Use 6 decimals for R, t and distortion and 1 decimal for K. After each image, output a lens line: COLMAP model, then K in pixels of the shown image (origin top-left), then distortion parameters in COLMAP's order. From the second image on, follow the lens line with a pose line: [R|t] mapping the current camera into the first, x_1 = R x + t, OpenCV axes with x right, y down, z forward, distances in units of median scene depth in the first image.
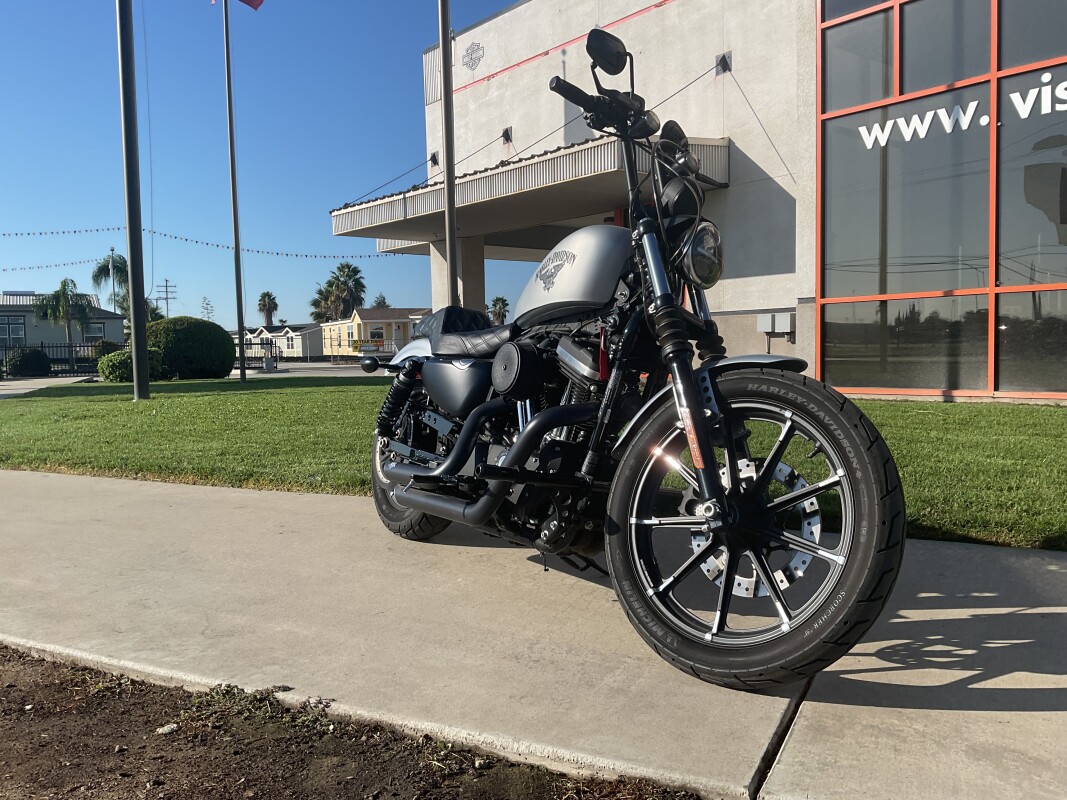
lens RADIAL K [[876.4, 0, 535.5], [0, 876.4, 393.3], [0, 0, 1]] dist [0.023840, -0.057694]
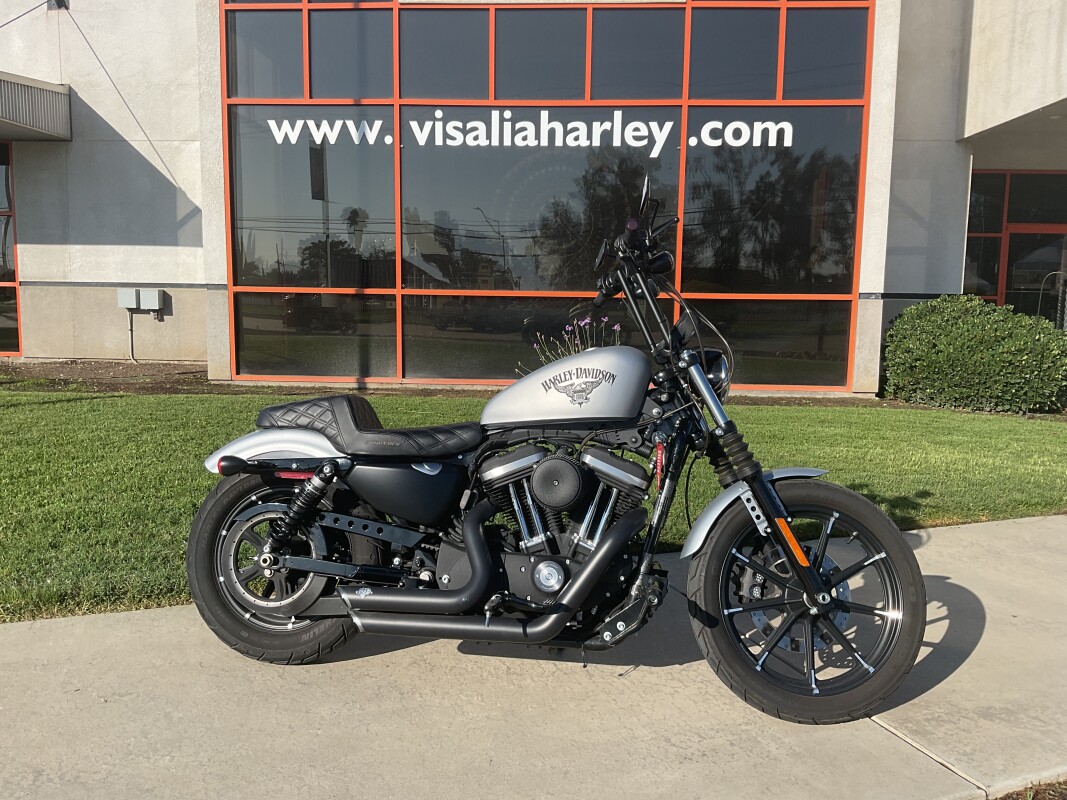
lens RADIAL K [[865.5, 0, 533.5], [0, 865.5, 400.0], [0, 0, 1]] dist [0.011516, -0.051011]
pose [[0.678343, -0.054264, 0.732739, -0.196387], [0.007655, 0.997737, 0.066801, -0.047628], [-0.734705, -0.039705, 0.677224, 0.087784]]
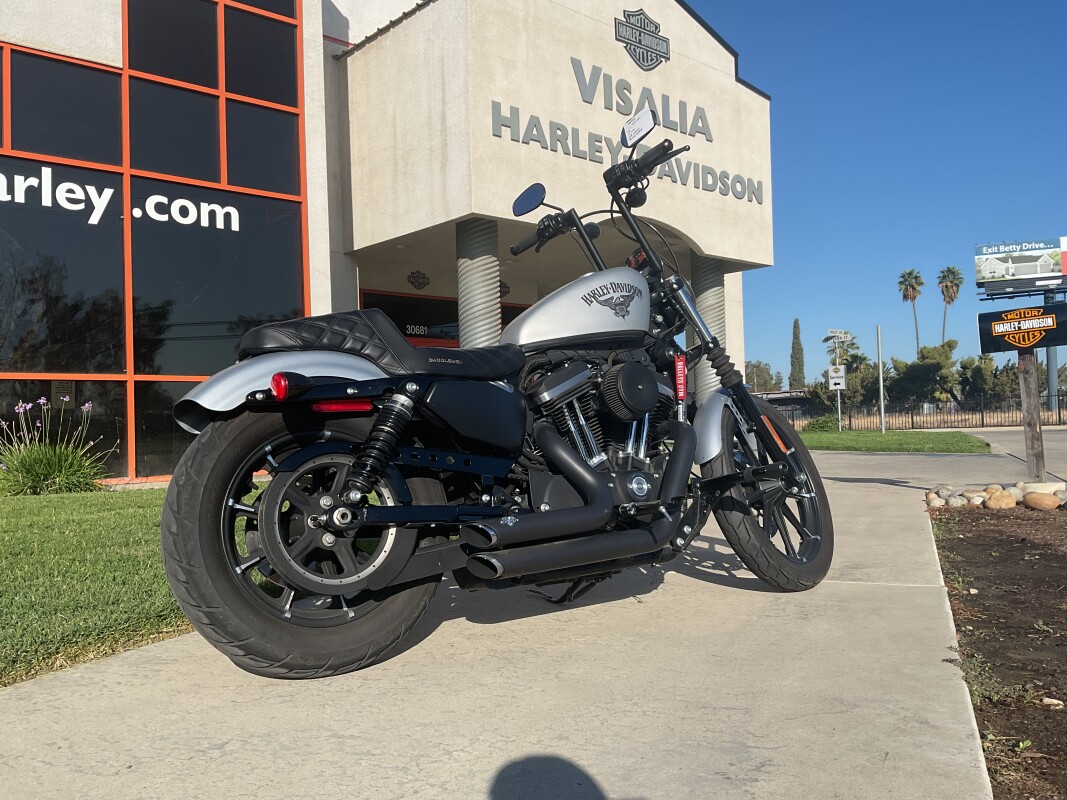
lens RADIAL K [[887.5, 0, 533.6], [0, 887.5, 377.0], [0, 0, 1]] dist [-0.003785, -0.051272]
pose [[-0.054525, 0.089665, 0.994478, -0.259428], [0.083105, 0.992912, -0.084968, 0.009713], [-0.995048, 0.078013, -0.061590, 0.298497]]
